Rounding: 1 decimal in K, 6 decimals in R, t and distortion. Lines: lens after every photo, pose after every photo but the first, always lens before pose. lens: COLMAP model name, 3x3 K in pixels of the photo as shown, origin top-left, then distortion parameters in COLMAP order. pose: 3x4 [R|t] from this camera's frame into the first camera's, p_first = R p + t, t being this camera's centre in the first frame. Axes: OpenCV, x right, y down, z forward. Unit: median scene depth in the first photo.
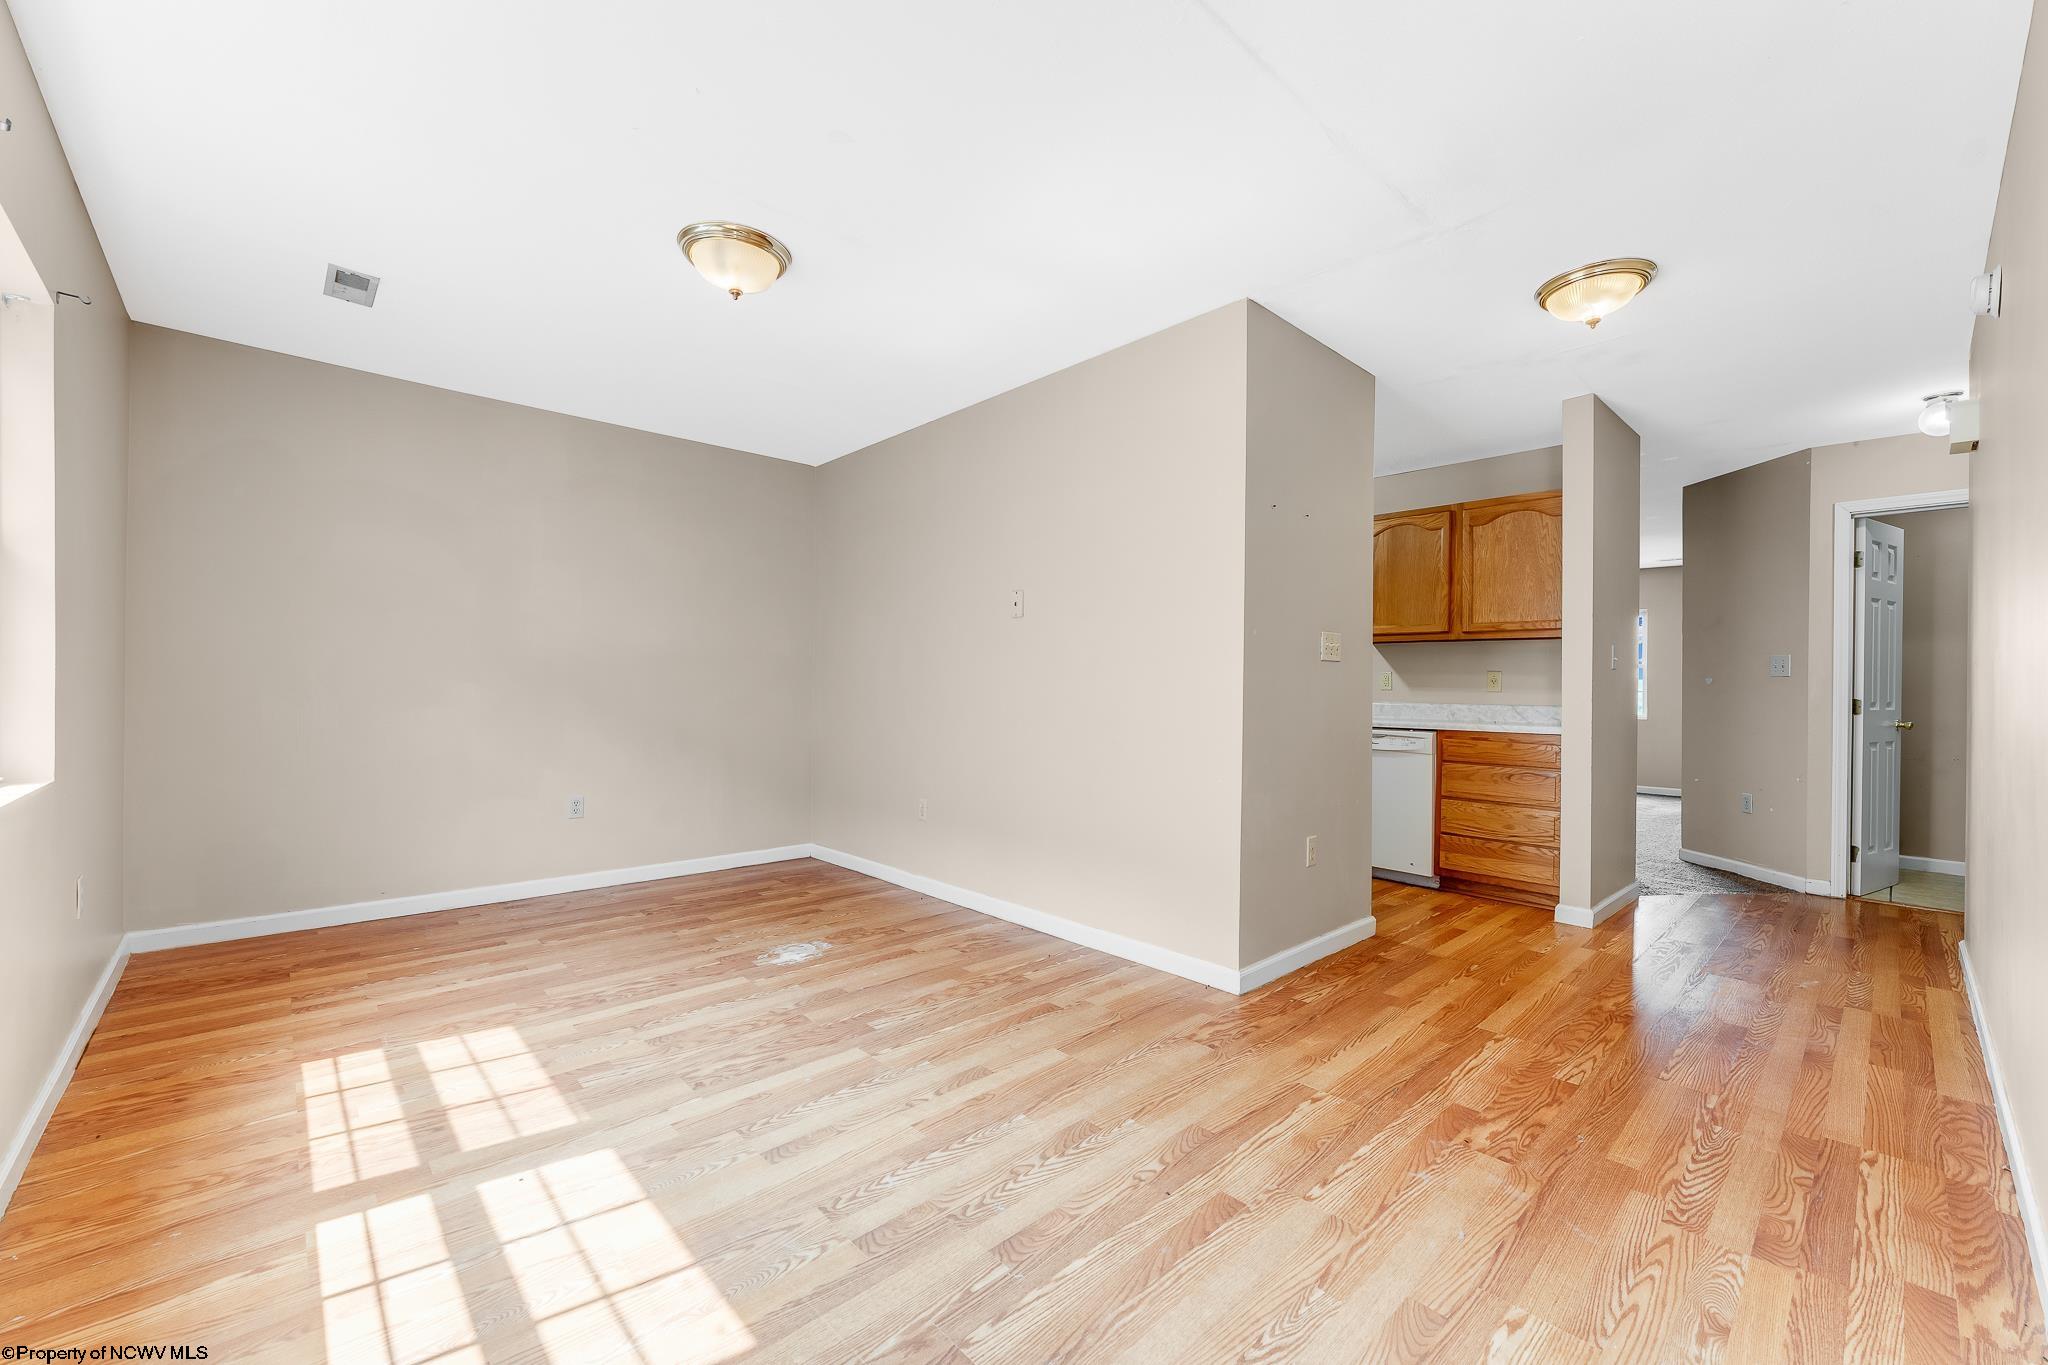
lens RADIAL K [[817.0, 0, 1025.5], [0, 817.0, 685.6], [0, 0, 1]] dist [-0.003293, 0.000009]
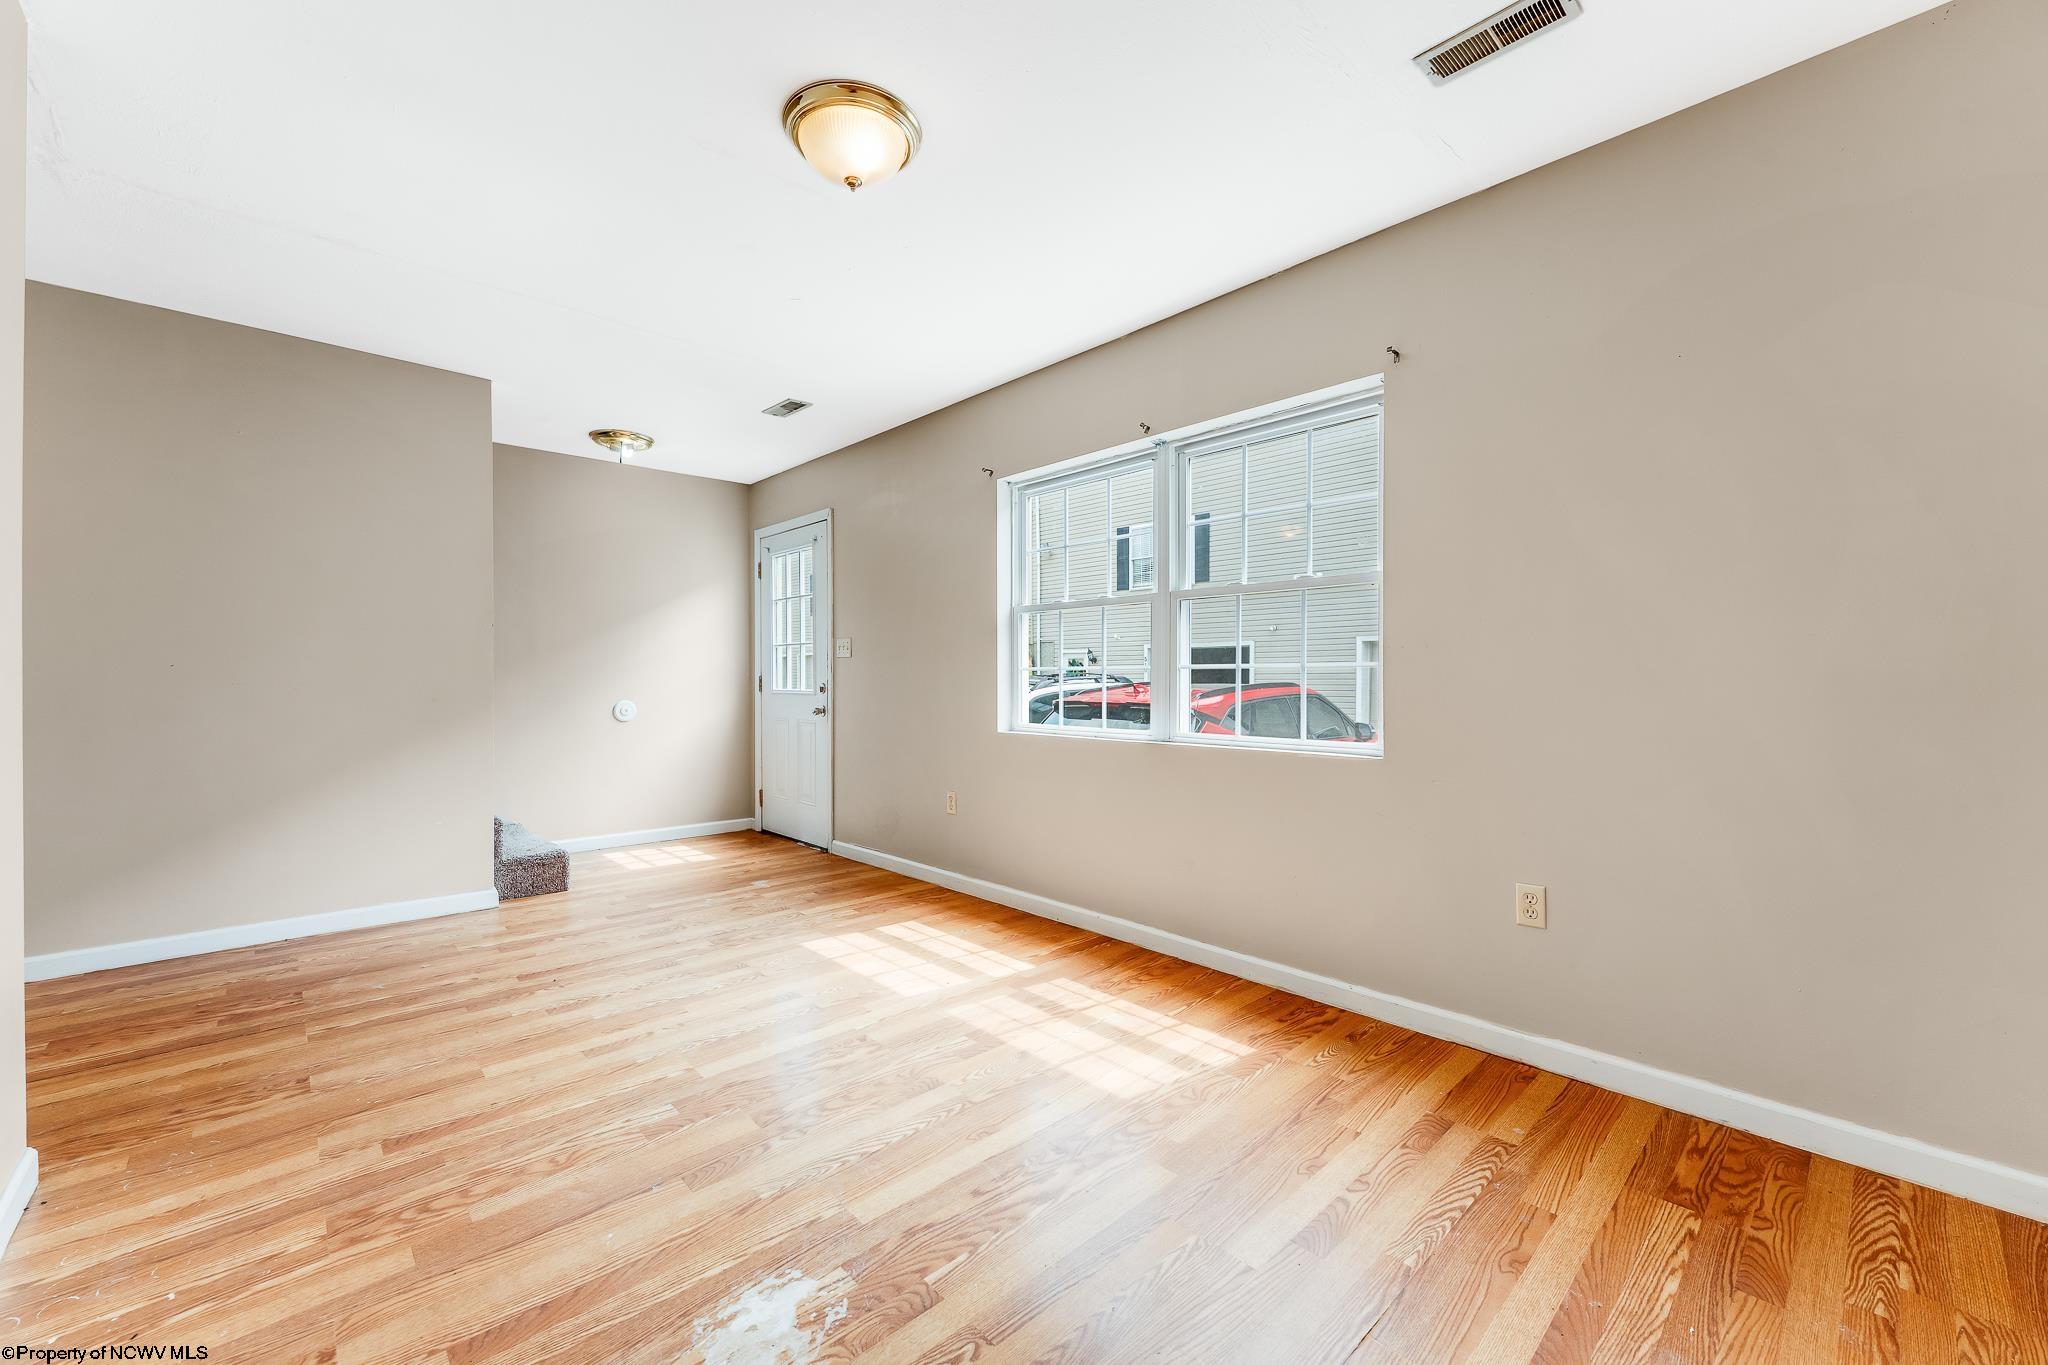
lens RADIAL K [[817.0, 0, 1025.7], [0, 817.0, 684.2], [0, 0, 1]] dist [-0.003293, 0.000009]
pose [[-0.999972, -0.007467, 0.001028, -0.564234], [-0.007458, 0.999937, 0.008390, -0.001148], [-0.001090, 0.008383, -0.999964, 1.916997]]
